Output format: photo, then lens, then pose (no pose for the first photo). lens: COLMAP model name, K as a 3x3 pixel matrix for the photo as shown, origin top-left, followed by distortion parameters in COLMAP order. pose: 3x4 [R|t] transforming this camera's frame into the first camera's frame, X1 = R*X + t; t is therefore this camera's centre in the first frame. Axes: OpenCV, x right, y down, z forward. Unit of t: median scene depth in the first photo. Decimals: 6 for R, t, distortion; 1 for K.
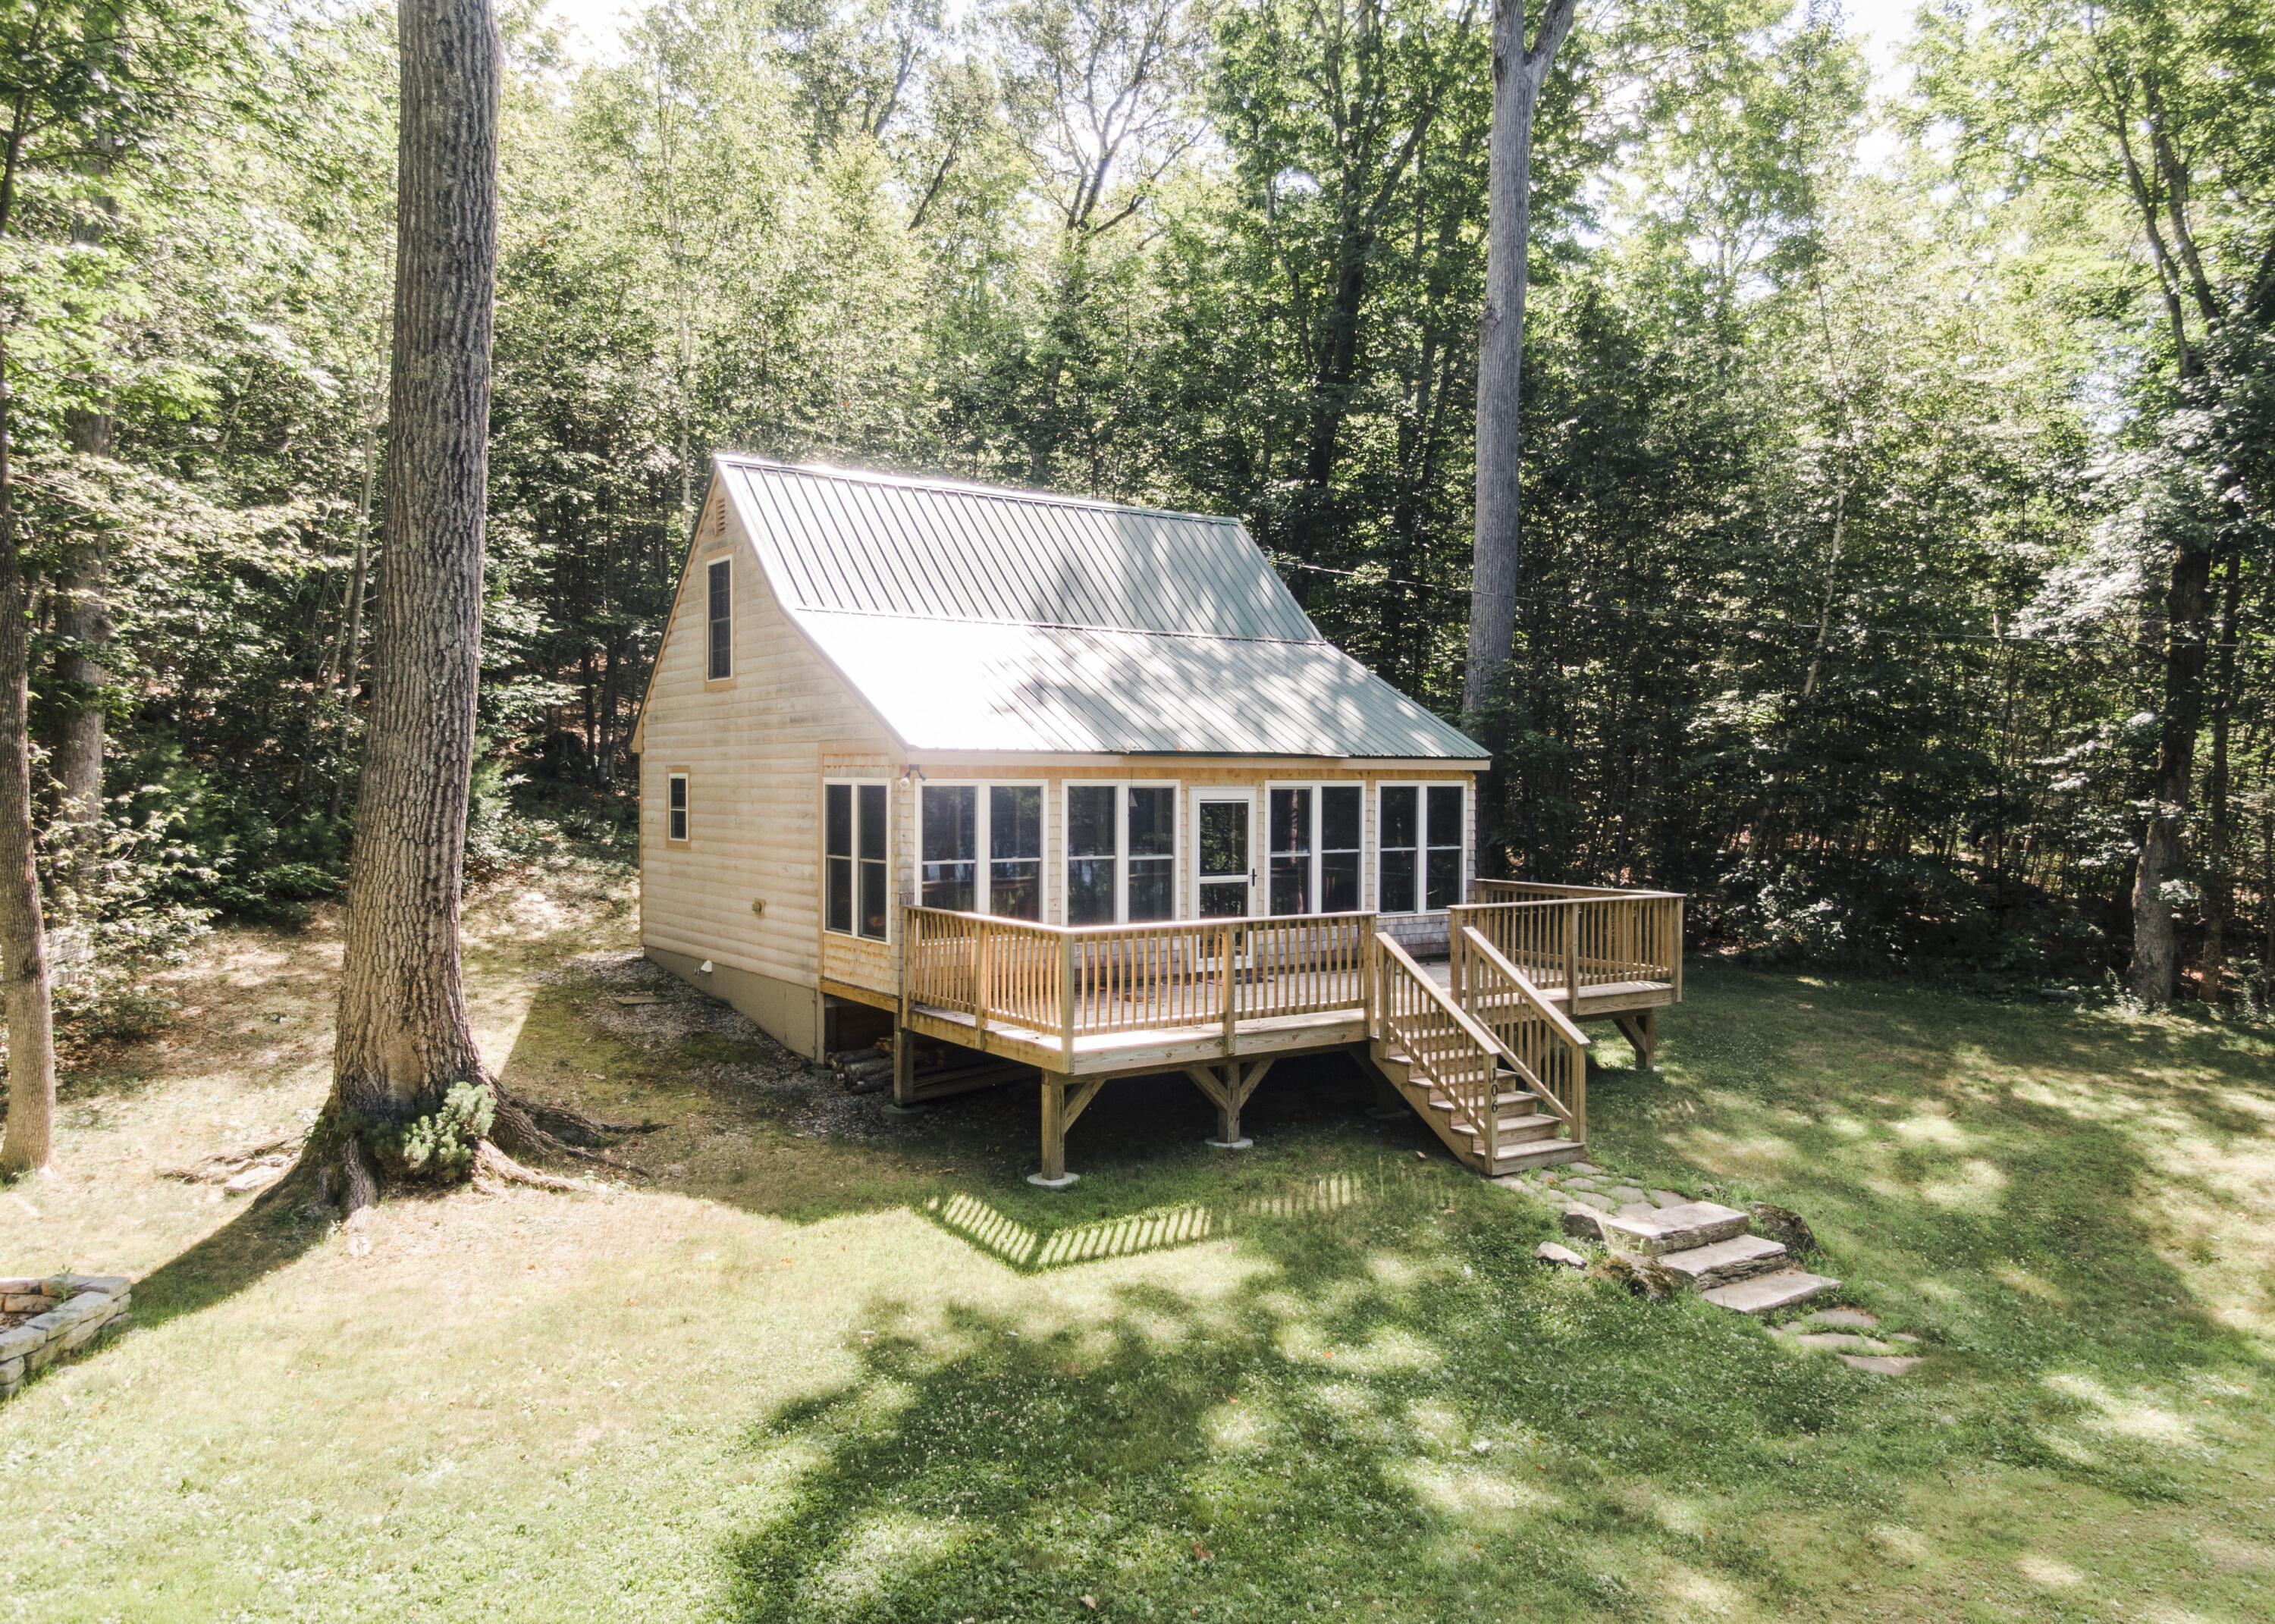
lens RADIAL K [[1647.8, 0, 1137.5], [0, 1647.8, 812.0], [0, 0, 1]] dist [0.007028, -0.008114]
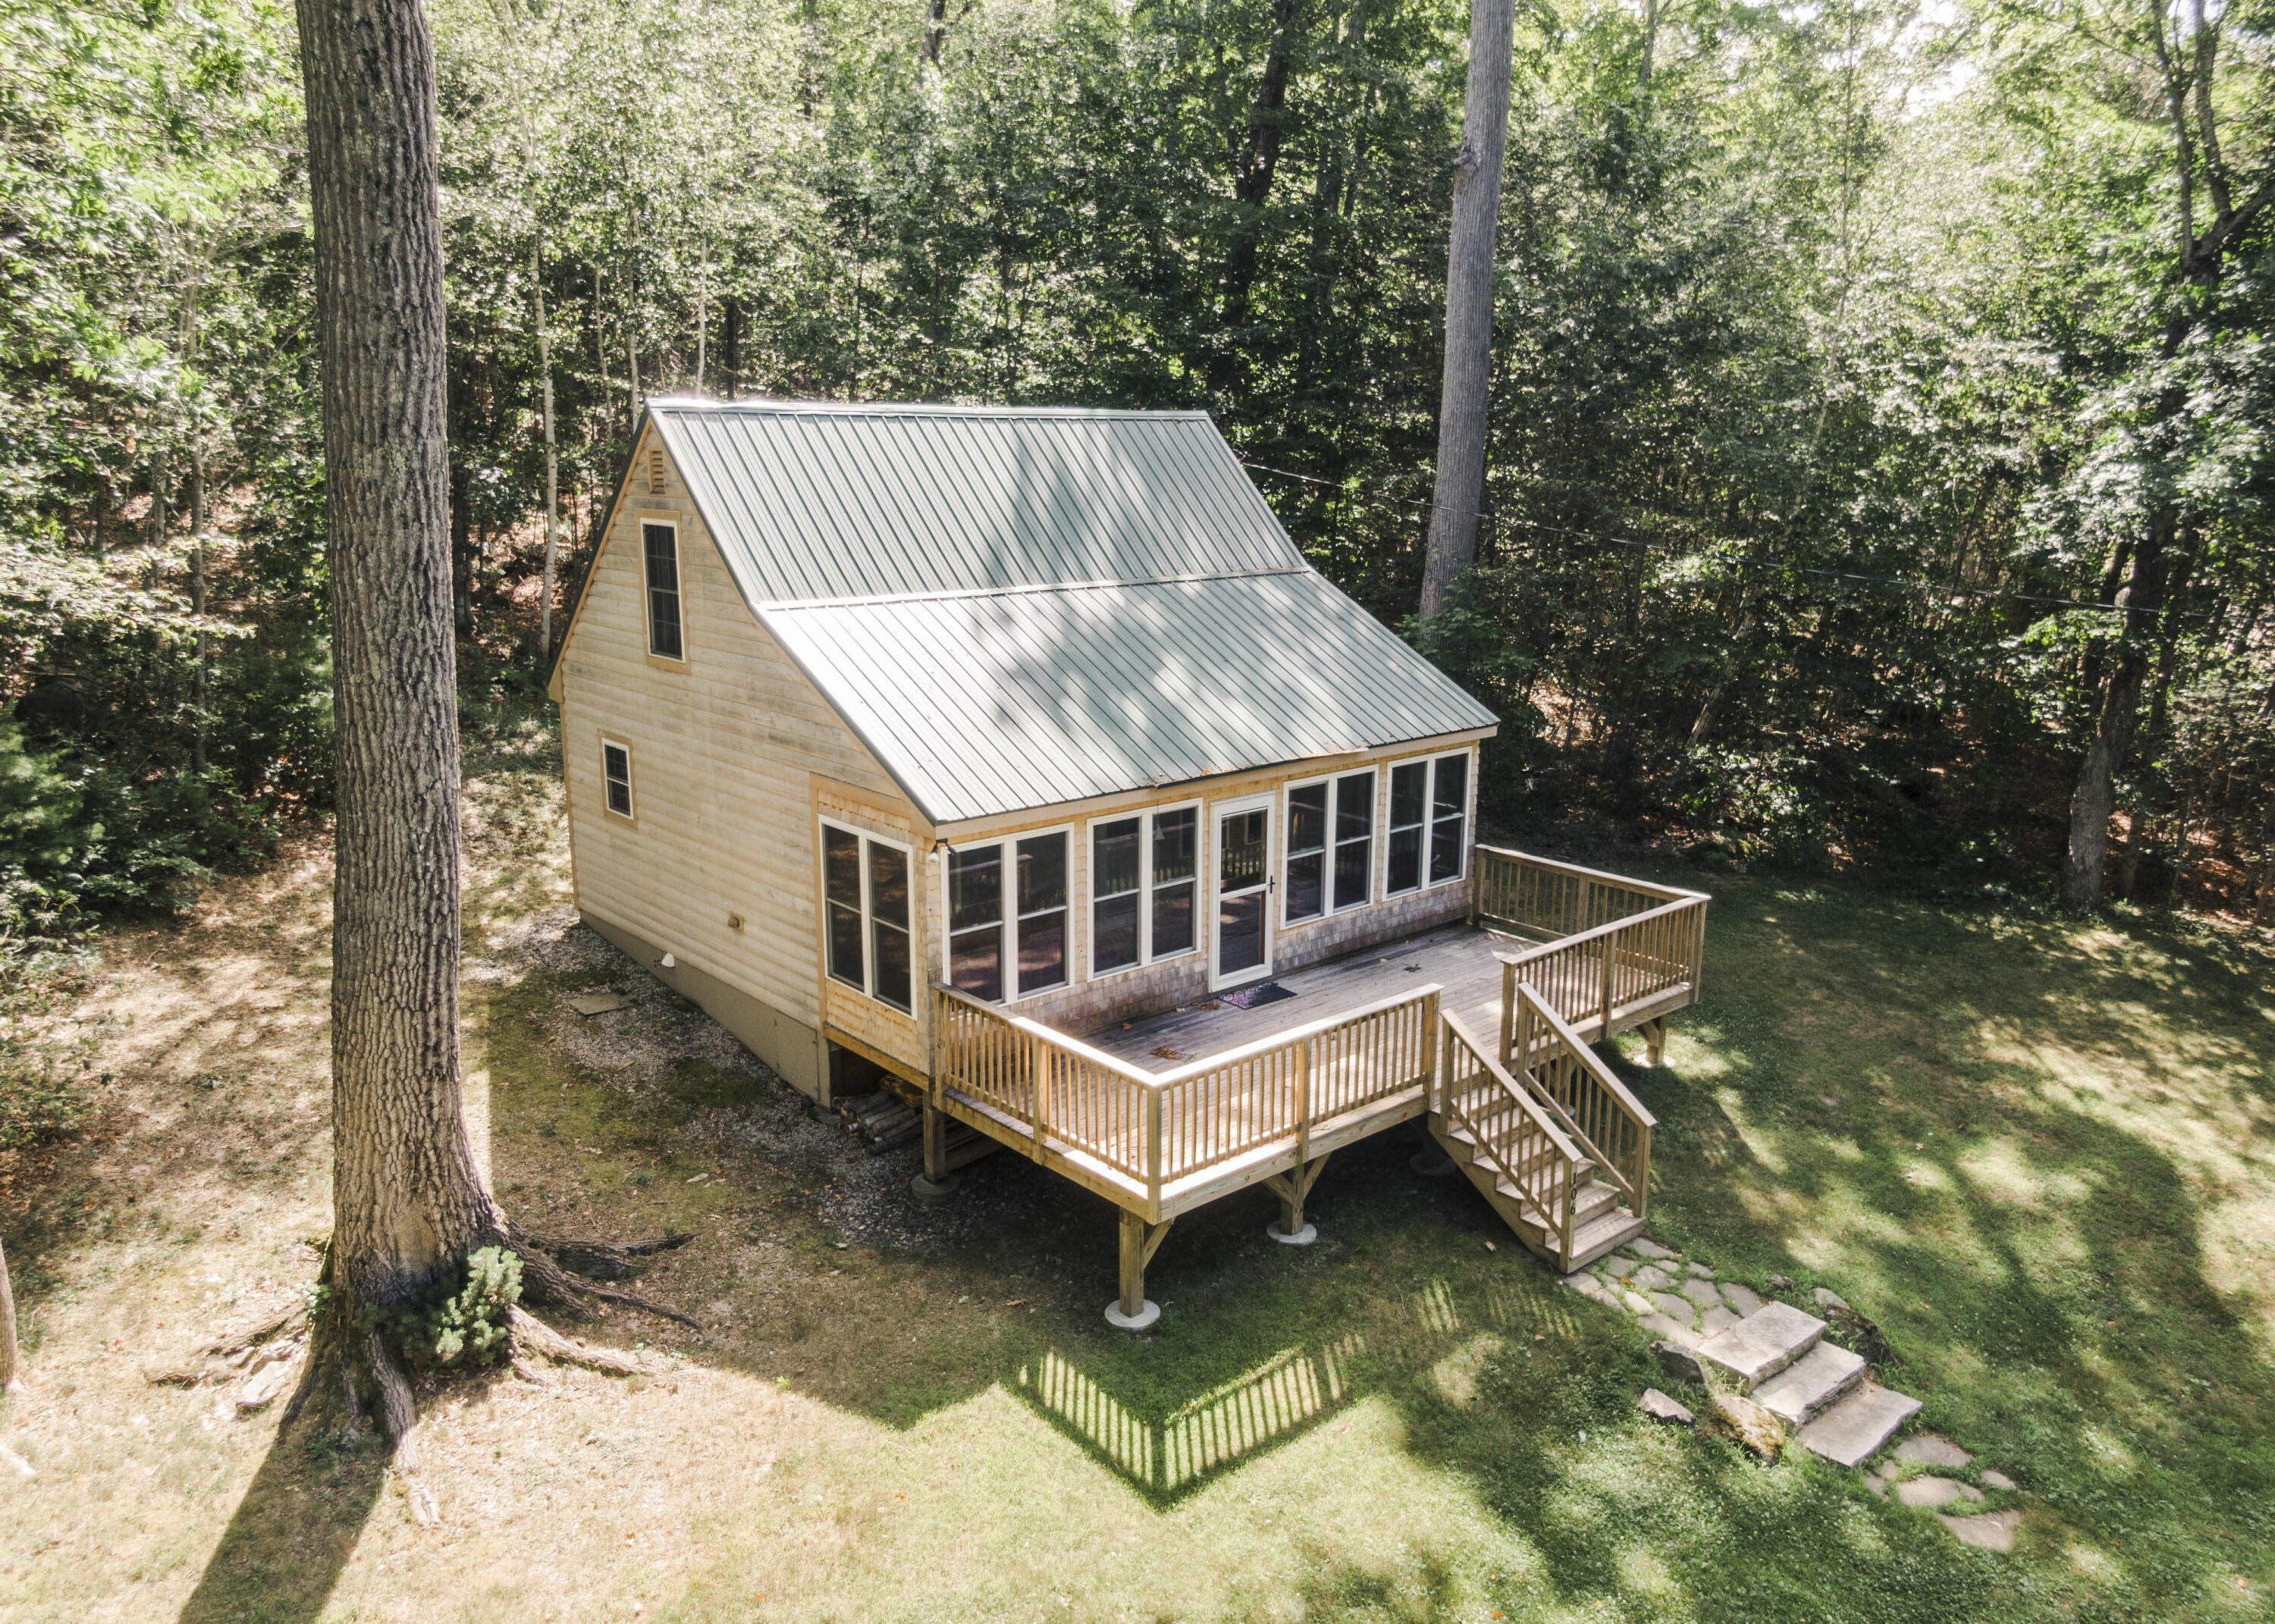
lens RADIAL K [[1647.8, 0, 1137.5], [0, 1647.8, 812.0], [0, 0, 1]] dist [0.007028, -0.008114]
pose [[0.993183, -0.026266, 0.113569, -0.142838], [0.002207, 0.978344, 0.206973, -0.250537], [-0.116546, -0.205312, 0.971733, 0.118570]]
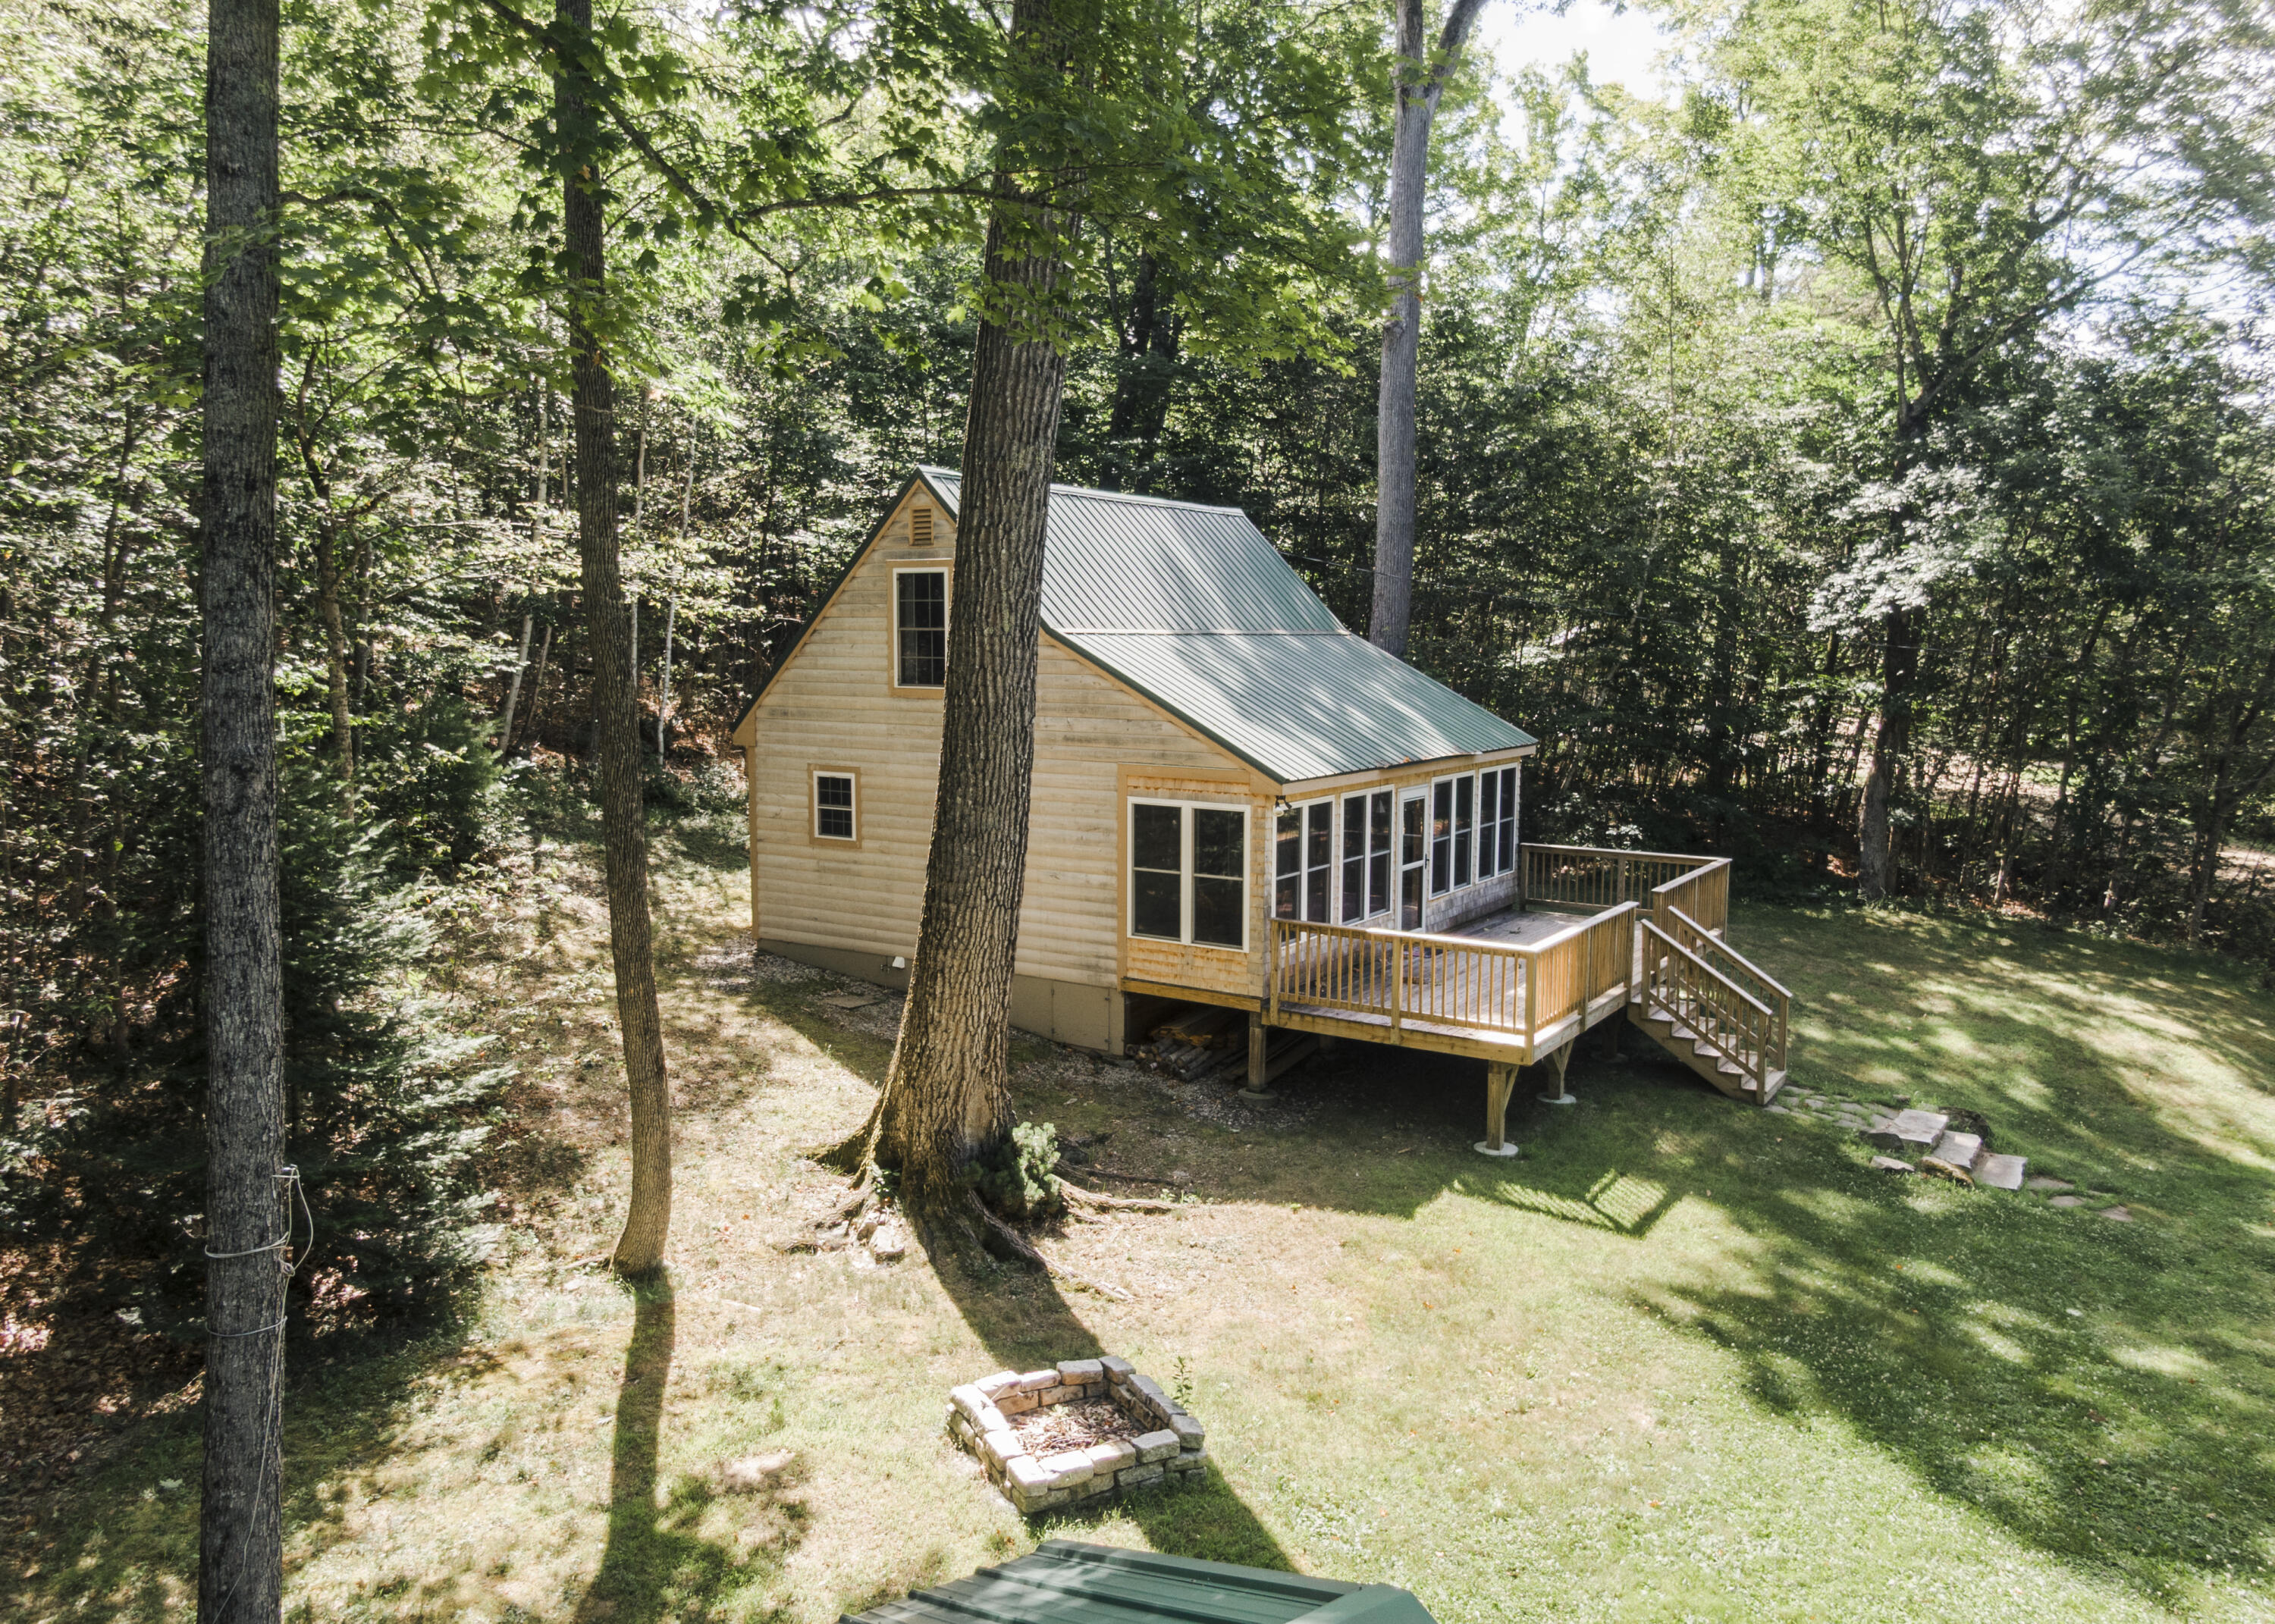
lens RADIAL K [[1636.3, 0, 1118.0], [0, 1636.3, 808.3], [0, 0, 1]] dist [0.033414, -0.064780]
pose [[0.925880, -0.038733, 0.375827, -0.722407], [0.005337, 0.995973, 0.089497, -0.131782], [-0.377780, -0.080858, 0.922358, 0.006621]]
